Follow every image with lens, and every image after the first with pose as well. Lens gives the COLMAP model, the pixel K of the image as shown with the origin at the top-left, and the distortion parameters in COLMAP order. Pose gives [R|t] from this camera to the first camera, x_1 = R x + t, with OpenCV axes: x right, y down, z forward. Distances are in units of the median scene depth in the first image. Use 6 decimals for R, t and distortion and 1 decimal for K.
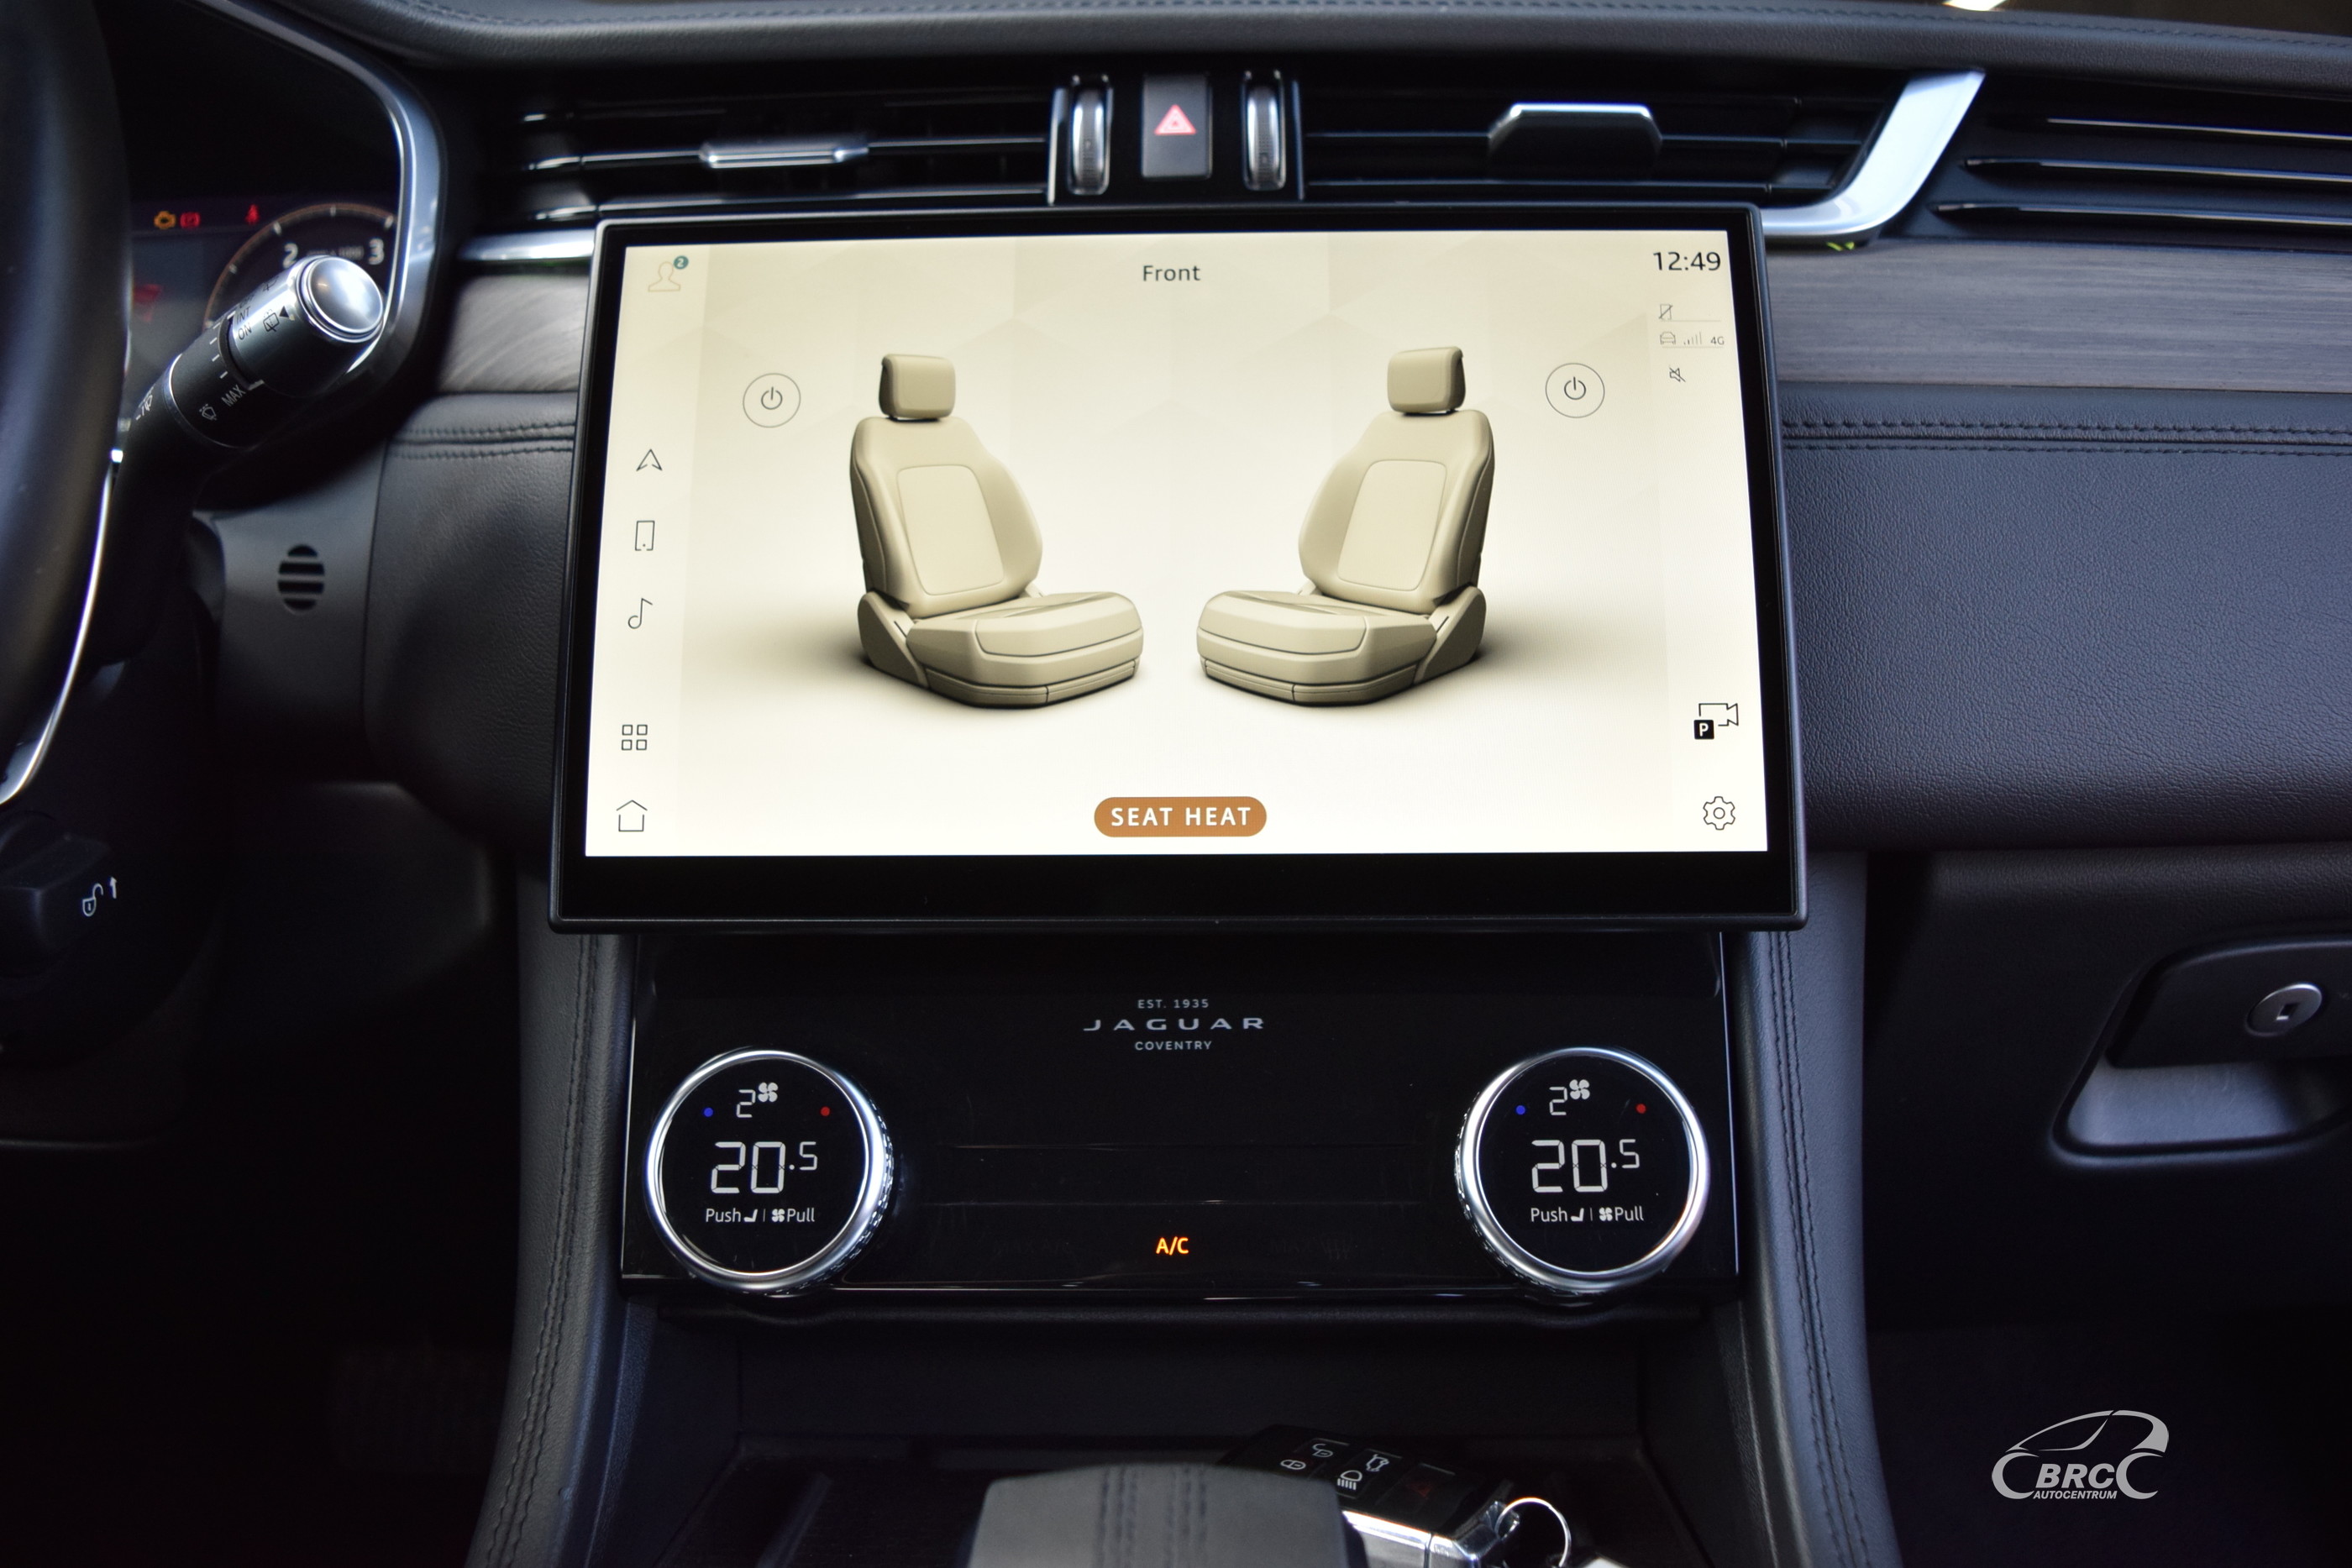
lens RADIAL K [[1834.6, 0, 1176.0], [0, 1834.6, 784.0], [0, 0, 1]] dist [-0.086368, 0.000331]
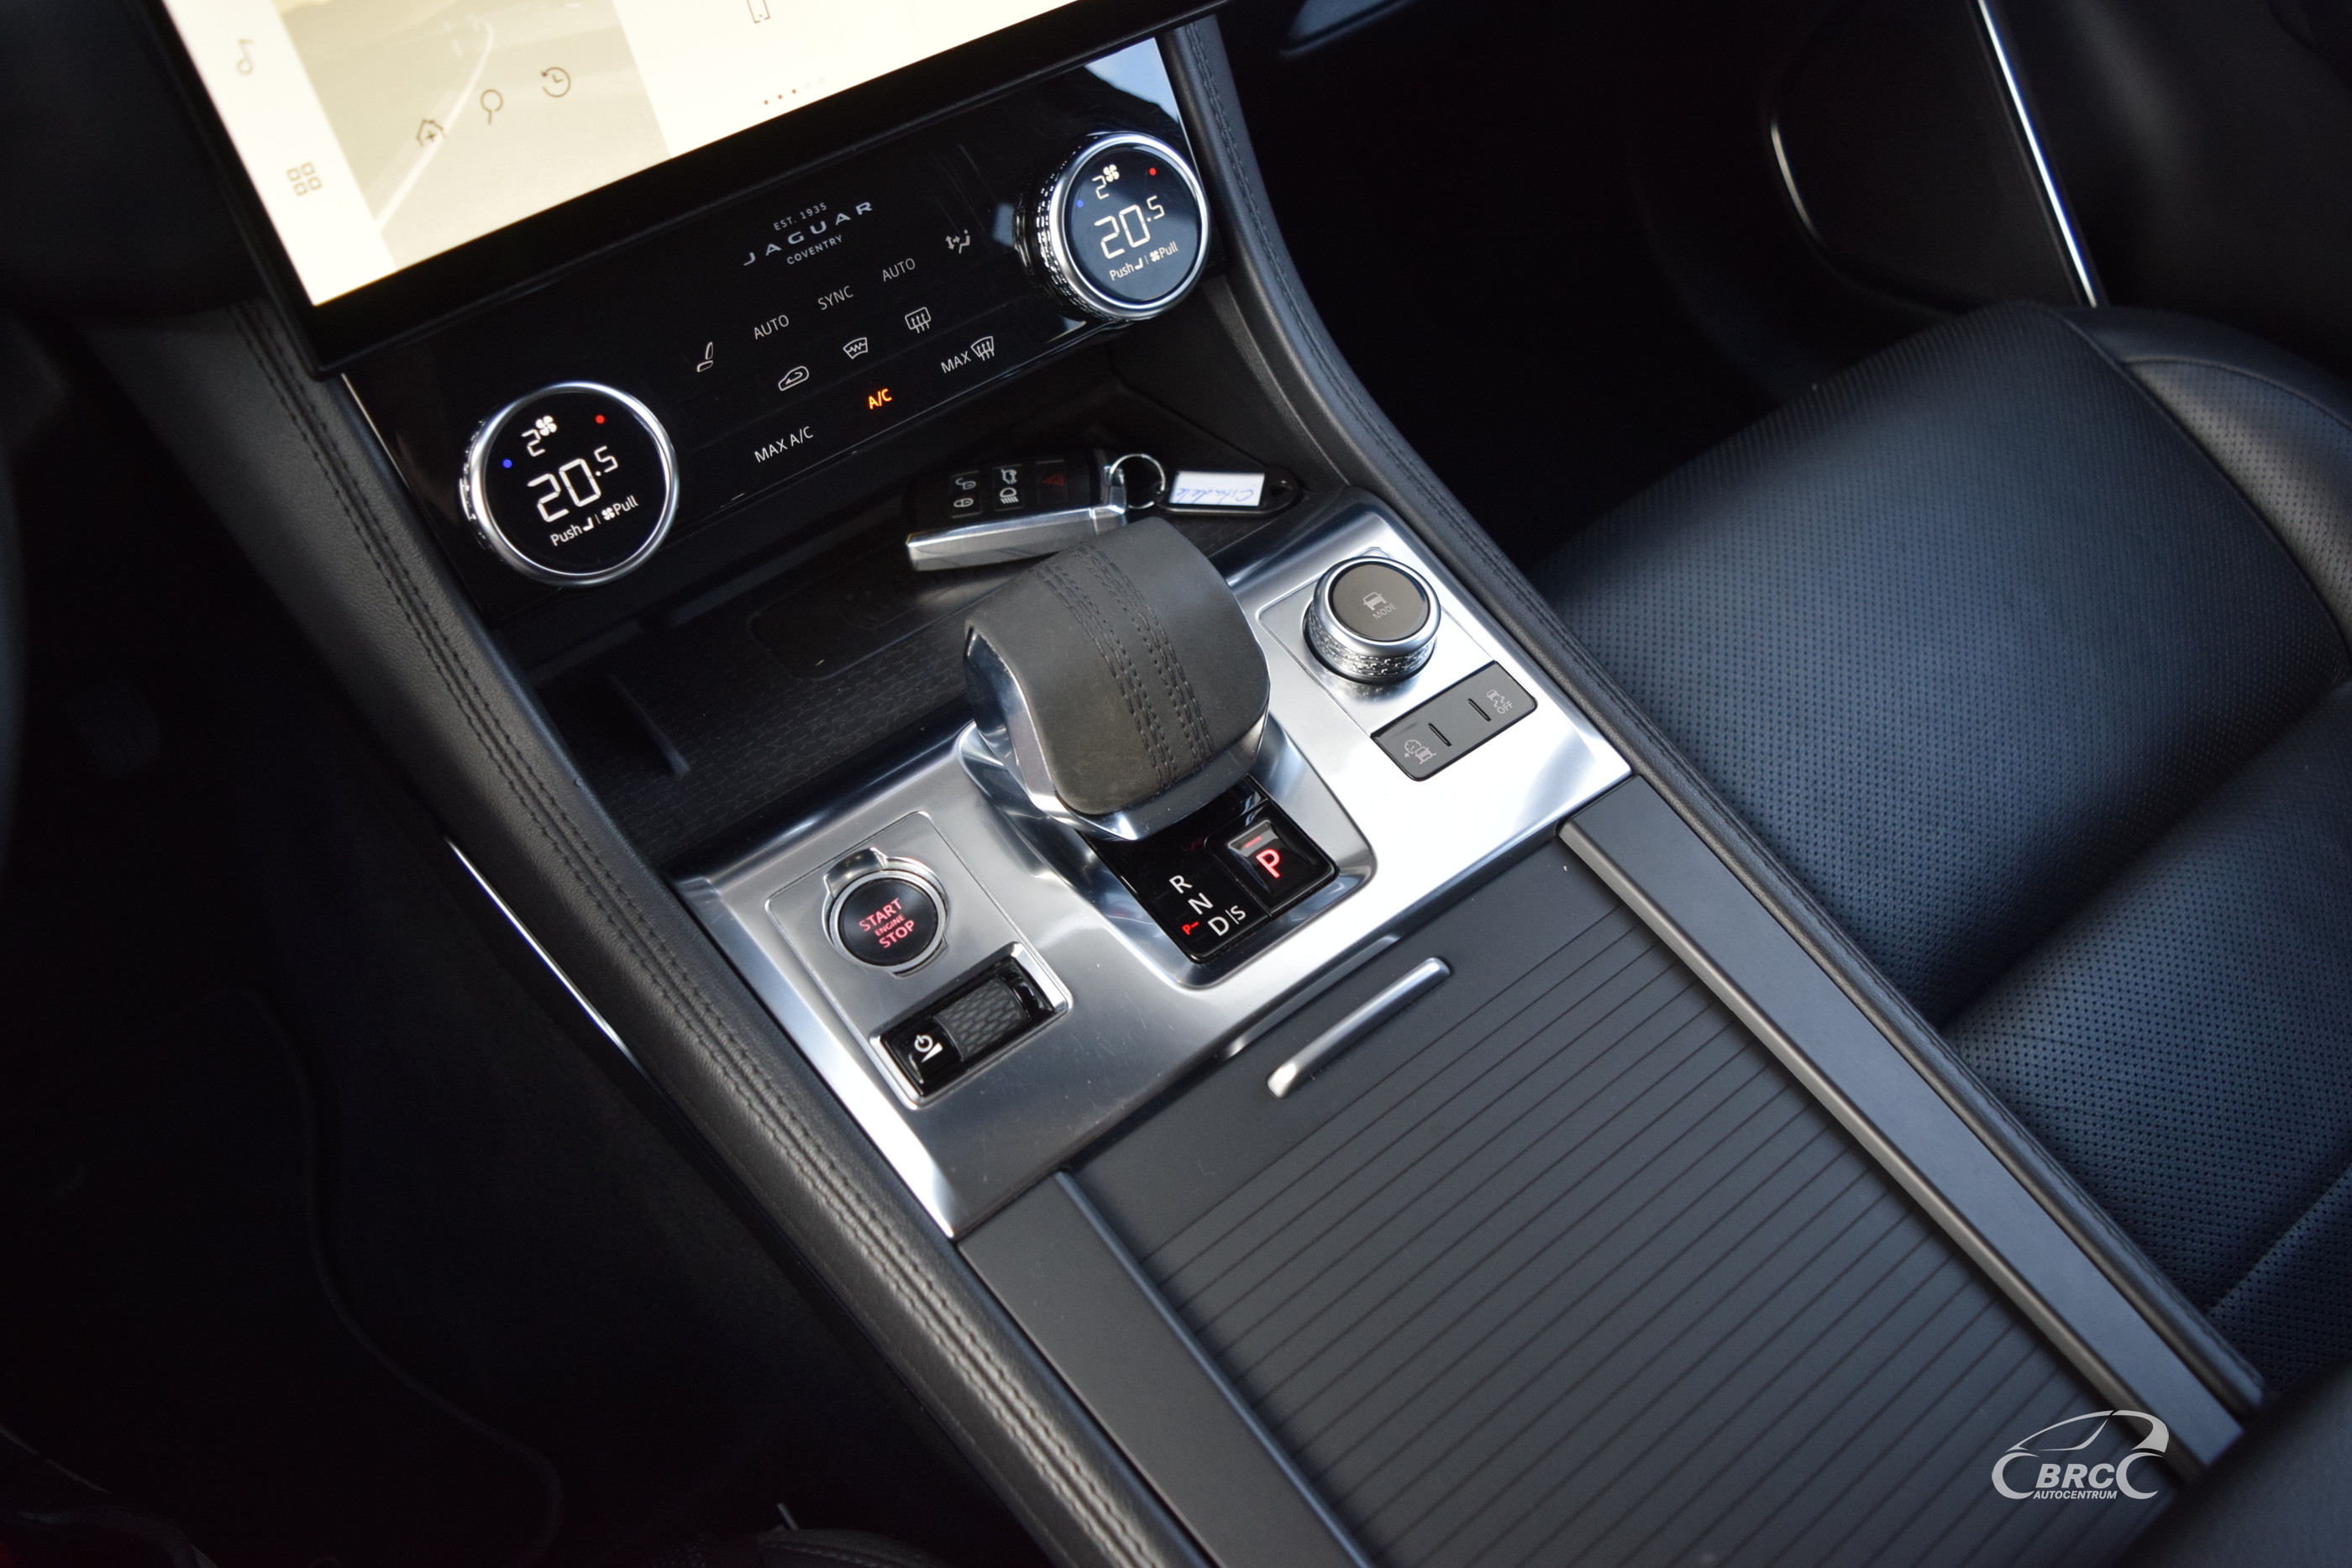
lens RADIAL K [[1834.6, 0, 1176.0], [0, 1834.6, 784.0], [0, 0, 1]] dist [-0.086368, 0.000331]
pose [[0.771982, -0.493704, 0.400375, -0.481592], [0.156795, 0.758313, 0.632754, -0.318615], [-0.616002, -0.425698, 0.662814, -0.103448]]
